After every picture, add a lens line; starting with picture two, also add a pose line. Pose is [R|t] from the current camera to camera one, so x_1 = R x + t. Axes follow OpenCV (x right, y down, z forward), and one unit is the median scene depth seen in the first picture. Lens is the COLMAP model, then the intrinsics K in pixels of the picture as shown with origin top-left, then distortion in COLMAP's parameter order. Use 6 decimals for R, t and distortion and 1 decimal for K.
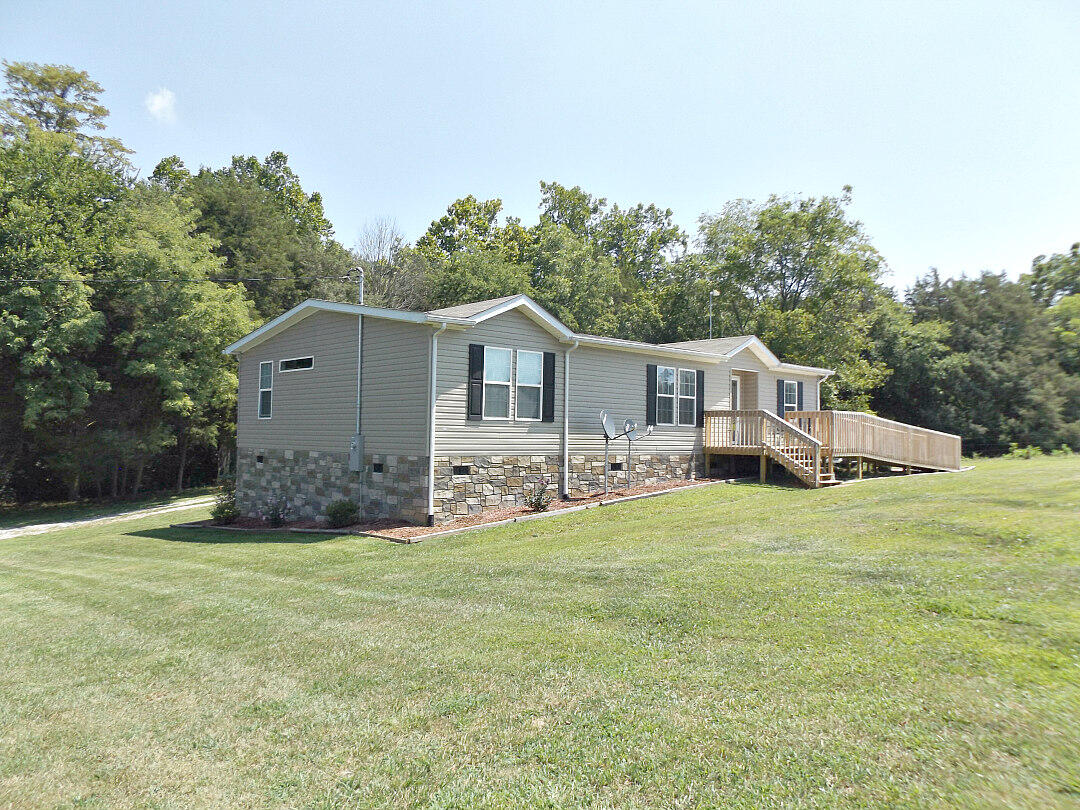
lens RADIAL K [[830.1, 0, 540.0], [0, 830.1, 405.0], [0, 0, 1]] dist [-0.007762, -0.000745]
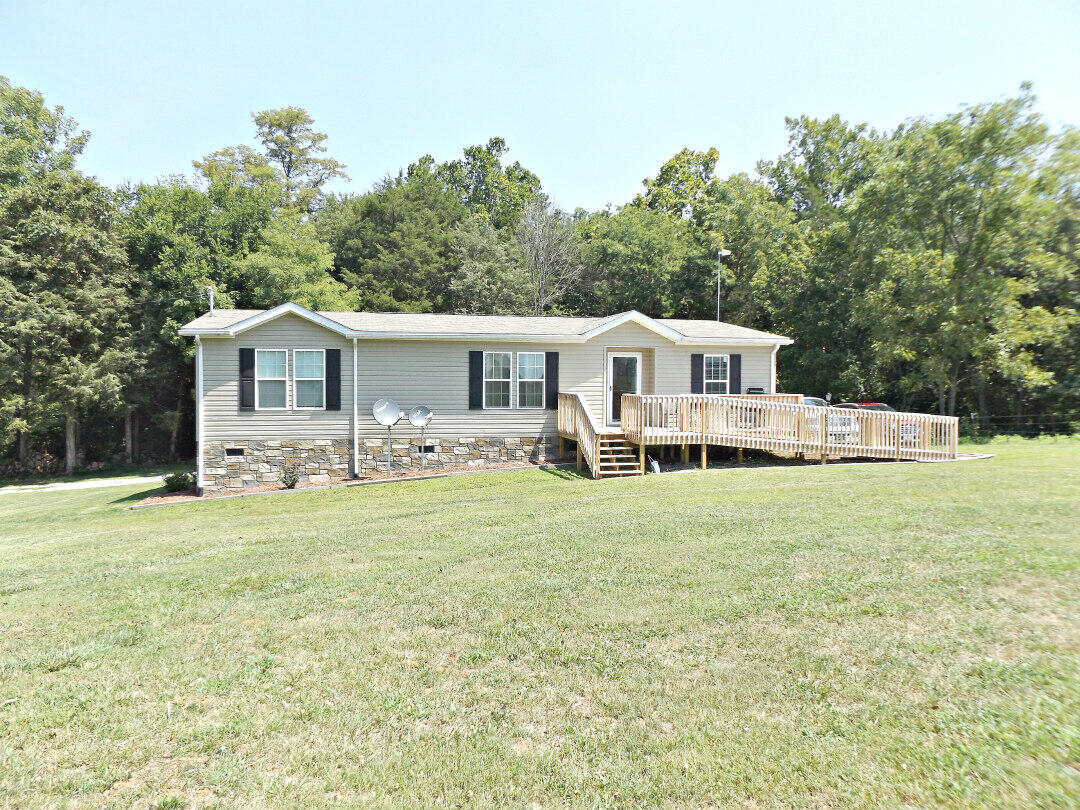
lens RADIAL K [[830.1, 0, 540.0], [0, 830.1, 405.0], [0, 0, 1]] dist [-0.007762, -0.000745]
pose [[0.859482, 0.007623, -0.511109, 0.827859], [0.027713, 0.997723, 0.061484, -0.048417], [0.510414, -0.067008, 0.857314, 0.165054]]
